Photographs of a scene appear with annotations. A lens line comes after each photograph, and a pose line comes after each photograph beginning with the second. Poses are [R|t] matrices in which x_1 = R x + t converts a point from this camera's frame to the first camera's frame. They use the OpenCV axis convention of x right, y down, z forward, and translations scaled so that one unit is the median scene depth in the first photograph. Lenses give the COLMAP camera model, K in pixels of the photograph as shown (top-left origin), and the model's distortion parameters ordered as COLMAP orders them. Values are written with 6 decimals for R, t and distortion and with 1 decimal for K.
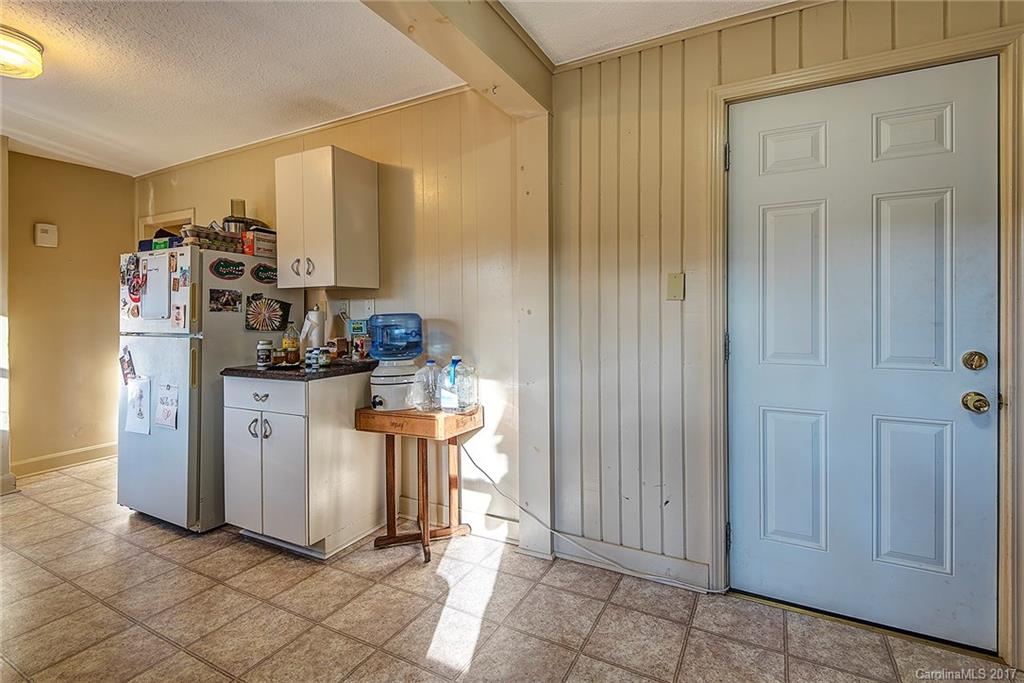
lens RADIAL K [[484.1, 0, 513.1], [0, 484.1, 318.9], [0, 0, 1]] dist [0.001449, 0.000056]
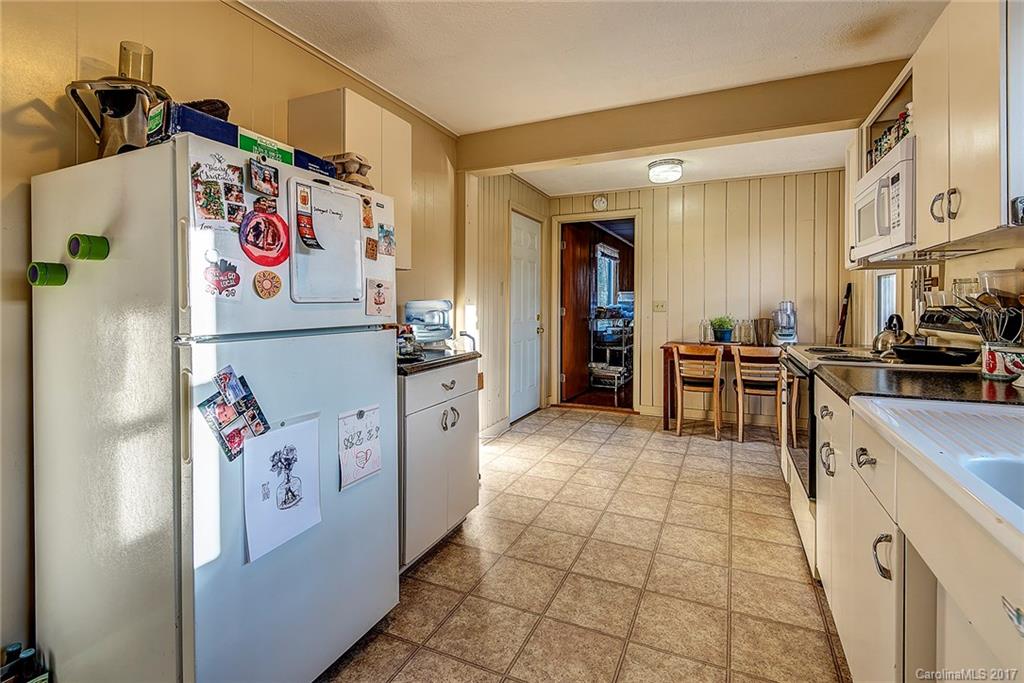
lens RADIAL K [[471.8, 0, 512.4], [0, 471.8, 305.8], [0, 0, 1]] dist [-0.002096, -0.002110]
pose [[-0.069231, 0.002010, 0.997599, -1.351287], [0.009864, 0.999950, -0.001331, 0.007277], [-0.997552, 0.009748, -0.069247, 0.873033]]
